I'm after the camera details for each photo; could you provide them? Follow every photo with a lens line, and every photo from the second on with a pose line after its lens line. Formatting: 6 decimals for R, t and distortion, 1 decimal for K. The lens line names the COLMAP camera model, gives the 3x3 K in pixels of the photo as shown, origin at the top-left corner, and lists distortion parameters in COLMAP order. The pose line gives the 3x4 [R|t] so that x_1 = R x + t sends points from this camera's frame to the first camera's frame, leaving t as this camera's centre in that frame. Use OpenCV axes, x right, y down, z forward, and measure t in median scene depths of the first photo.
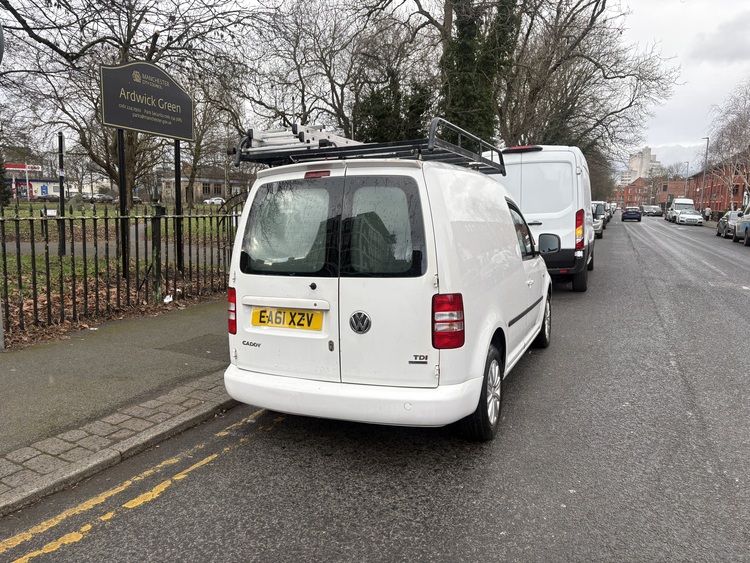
lens RADIAL K [[584.5, 0, 378.4], [0, 584.5, 280.3], [0, 0, 1]] dist [0.014008, -0.003641]
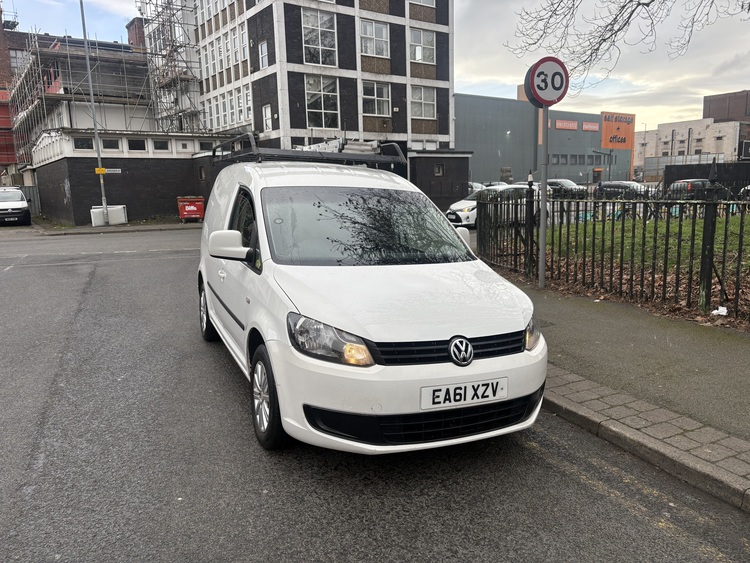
lens RADIAL K [[584.5, 0, 378.4], [0, 584.5, 280.3], [0, 0, 1]] dist [0.014008, -0.003641]
pose [[-0.681221, 0.096883, -0.725639, 0.870802], [-0.076733, 0.976295, 0.202385, -0.221796], [0.728045, 0.193550, -0.657639, 2.034278]]
